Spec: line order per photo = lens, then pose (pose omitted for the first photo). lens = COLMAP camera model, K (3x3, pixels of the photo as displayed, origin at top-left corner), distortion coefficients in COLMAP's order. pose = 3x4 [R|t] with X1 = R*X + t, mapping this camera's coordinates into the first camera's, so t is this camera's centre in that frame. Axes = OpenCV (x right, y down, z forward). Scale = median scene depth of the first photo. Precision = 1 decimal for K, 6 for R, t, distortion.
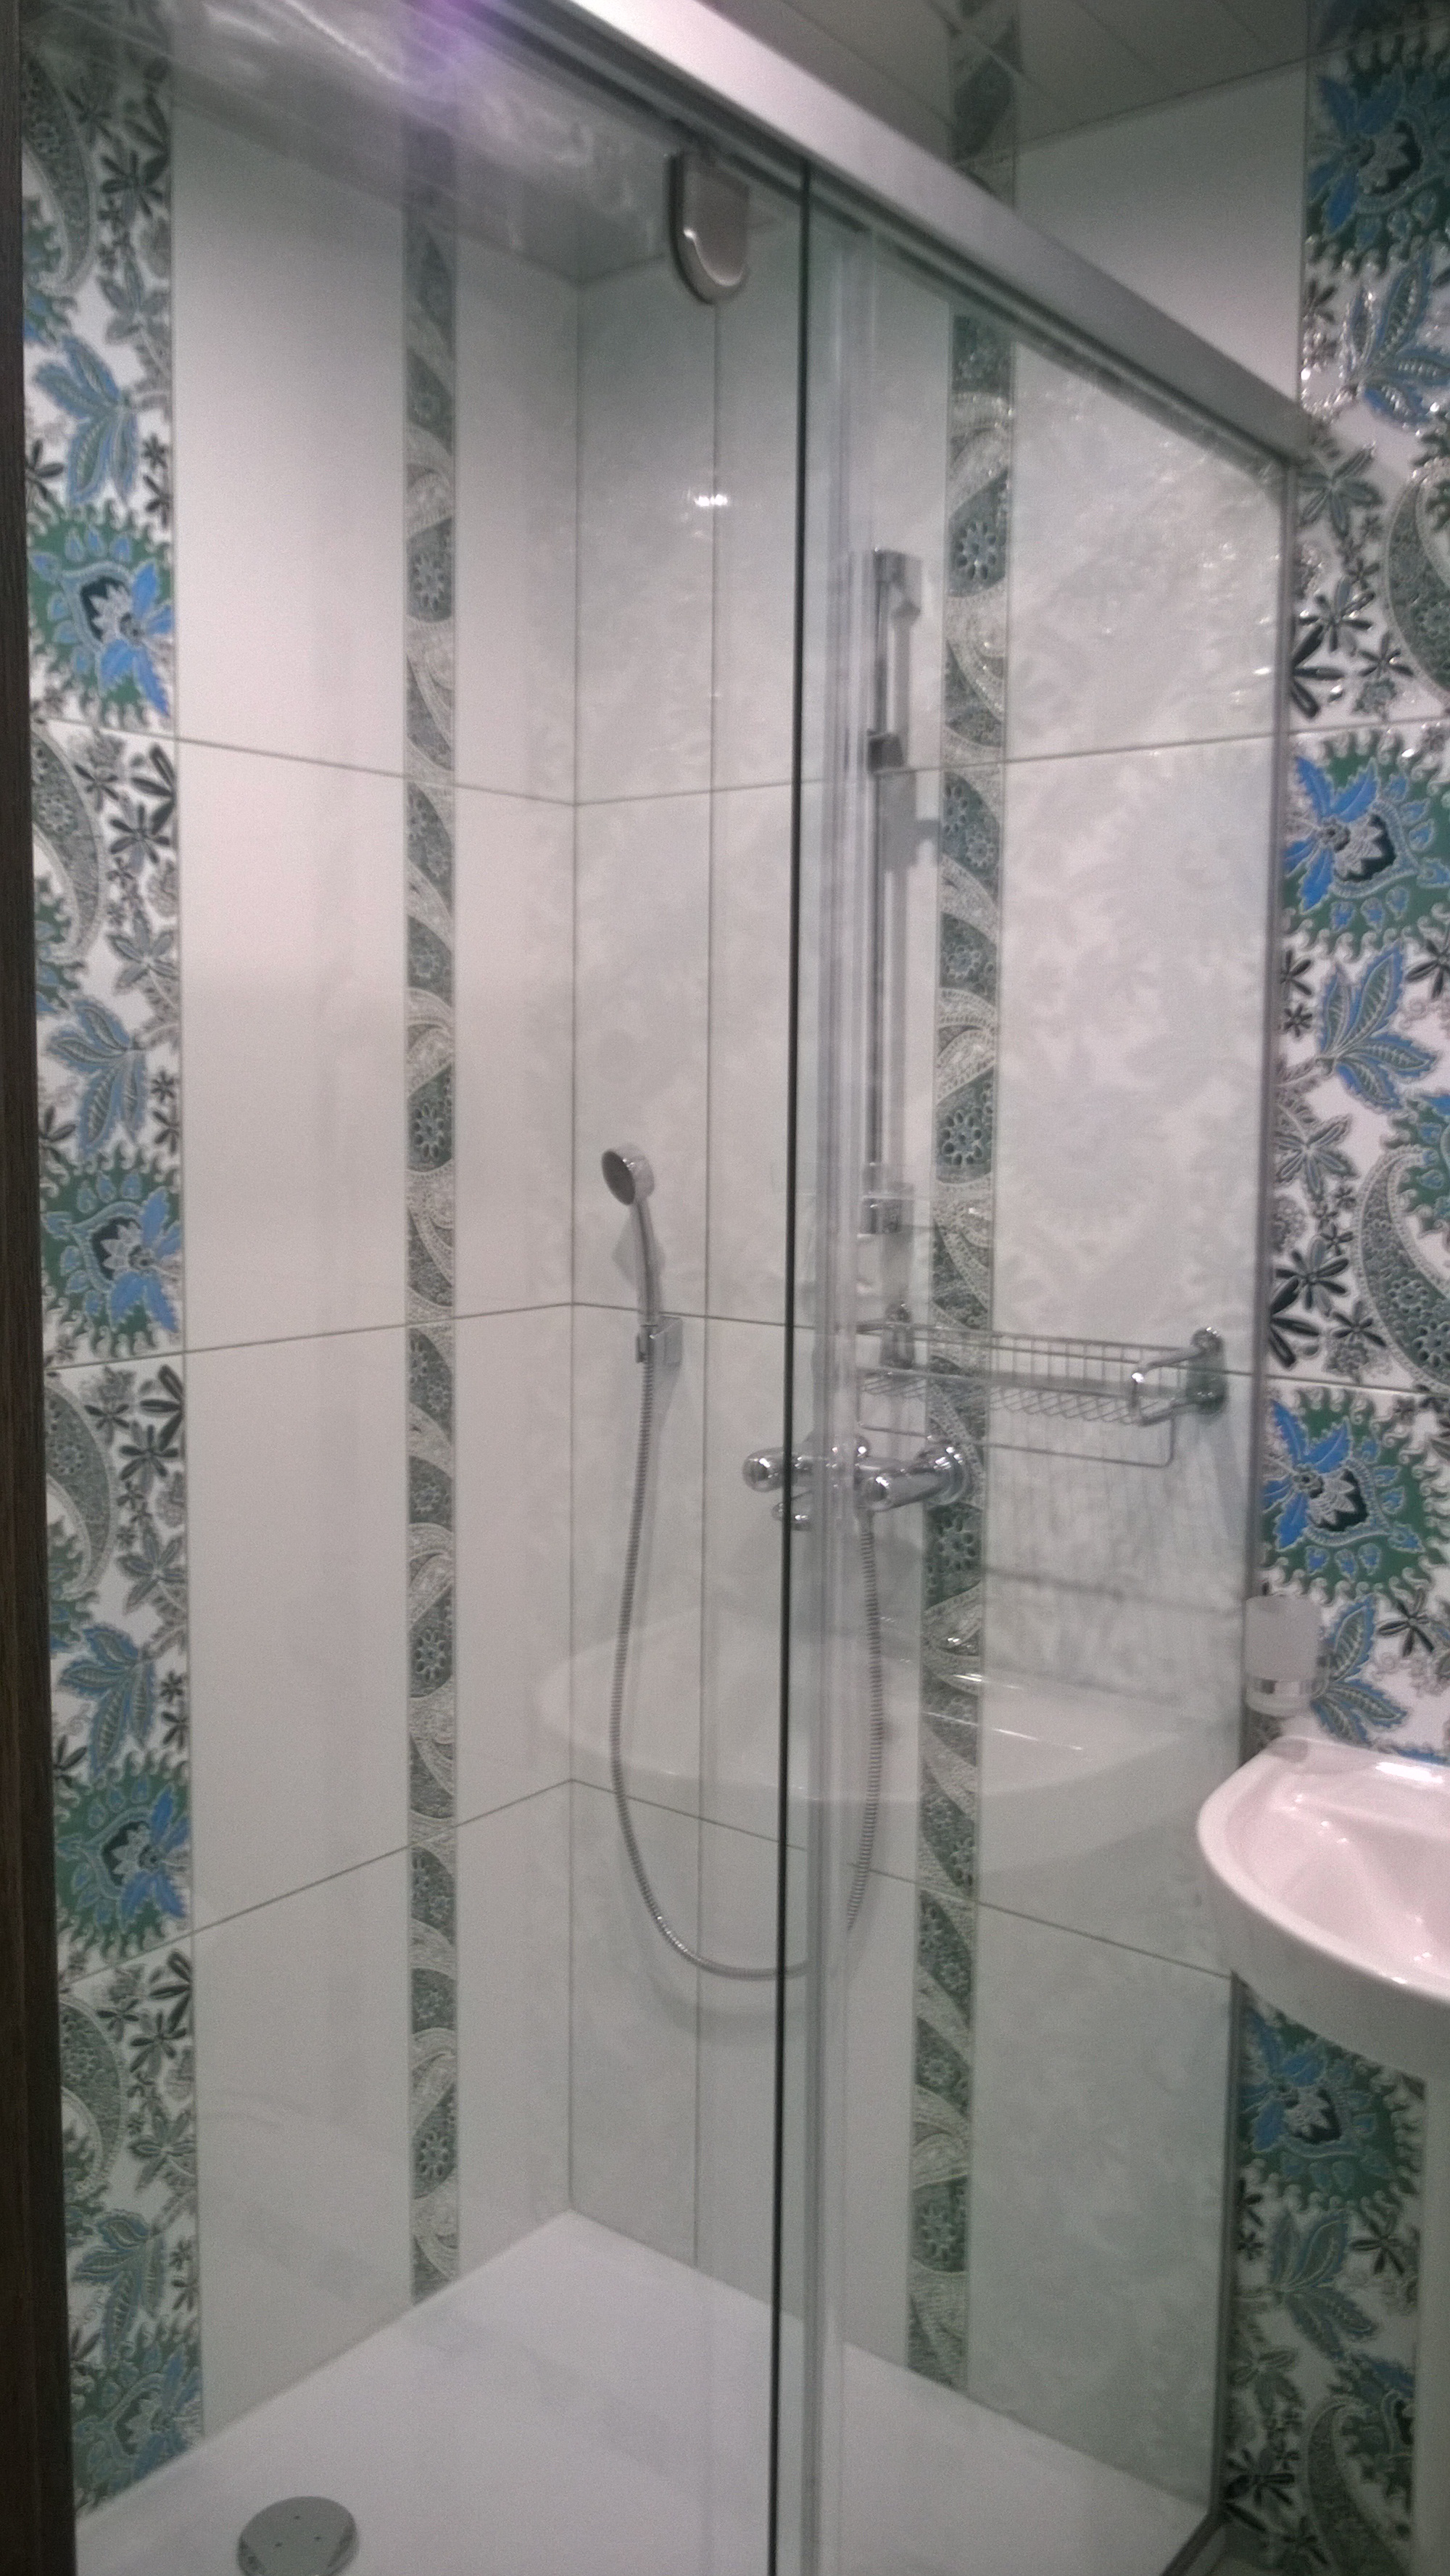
lens RADIAL K [[1983.7, 0, 764.2], [0, 1983.7, 1269.9], [0, 0, 1]] dist [0.006027, -0.043410]
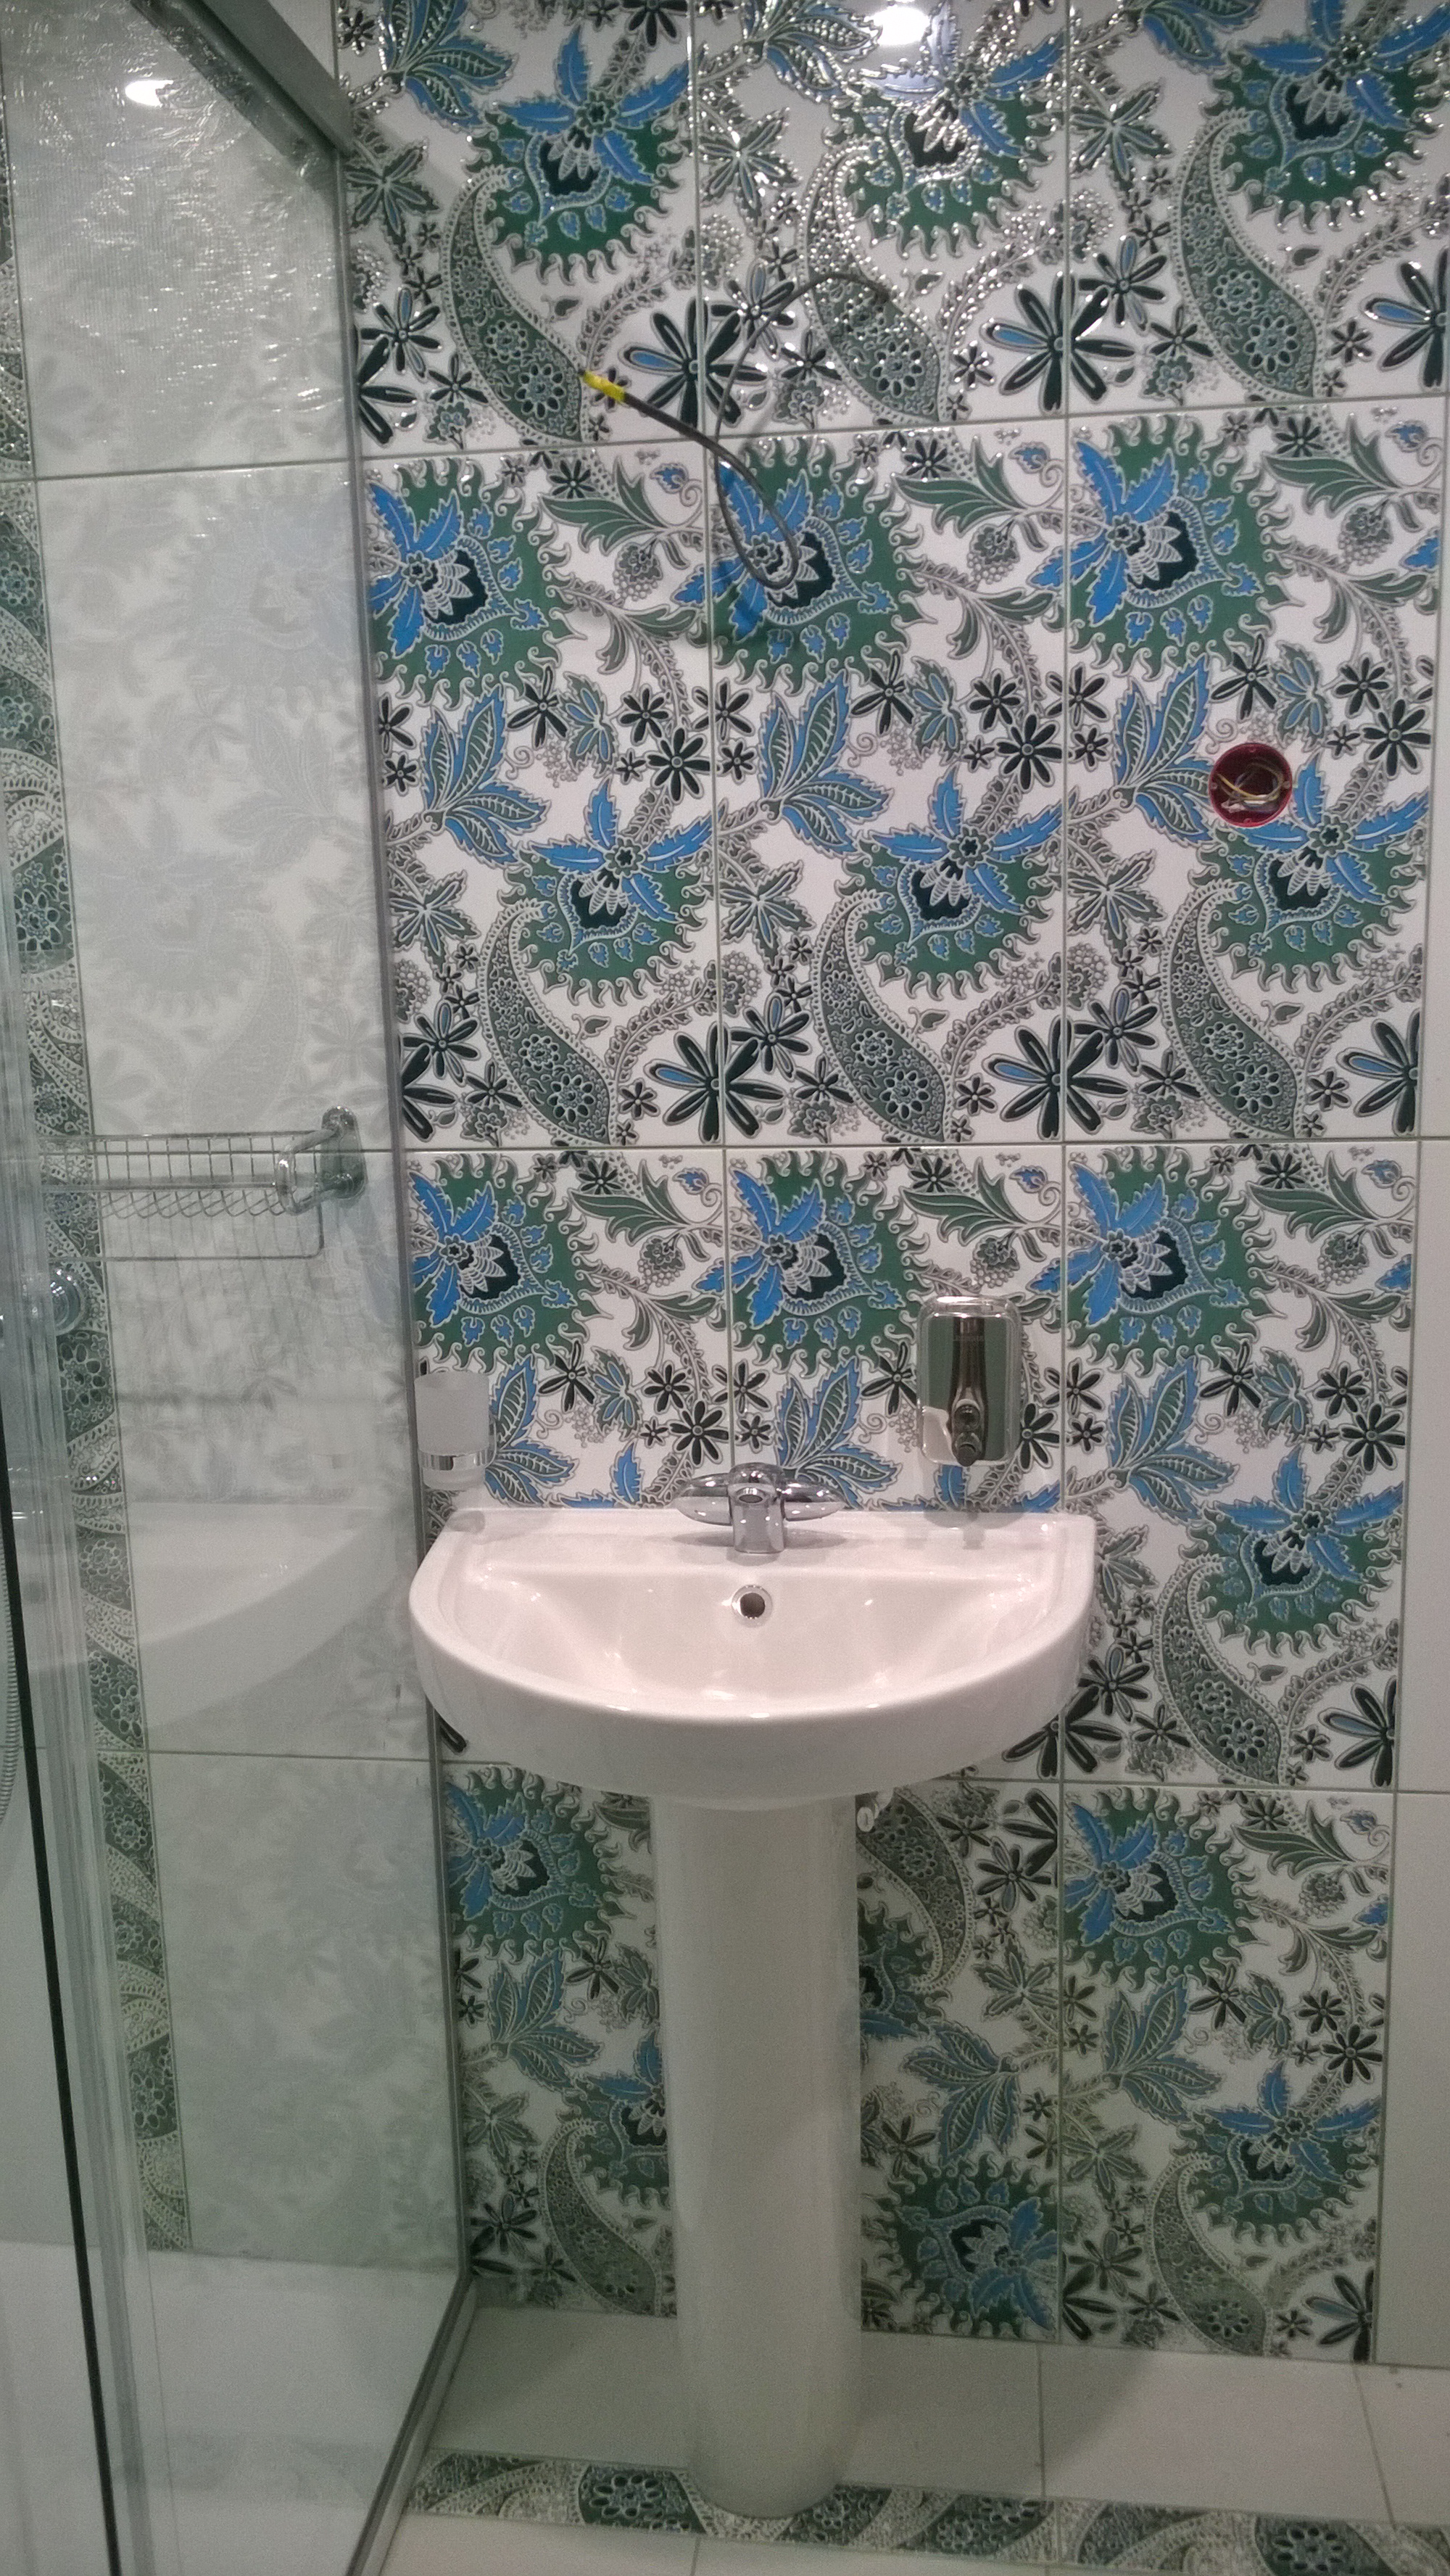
lens RADIAL K [[2028.2, 0, 719.7], [0, 2028.2, 1237.1], [0, 0, 1]] dist [0.001255, -0.009673]
pose [[0.869120, -0.136028, 0.475528, -0.088628], [0.089997, 0.988881, 0.118388, -0.007582], [-0.486345, -0.060097, 0.871698, 0.067398]]
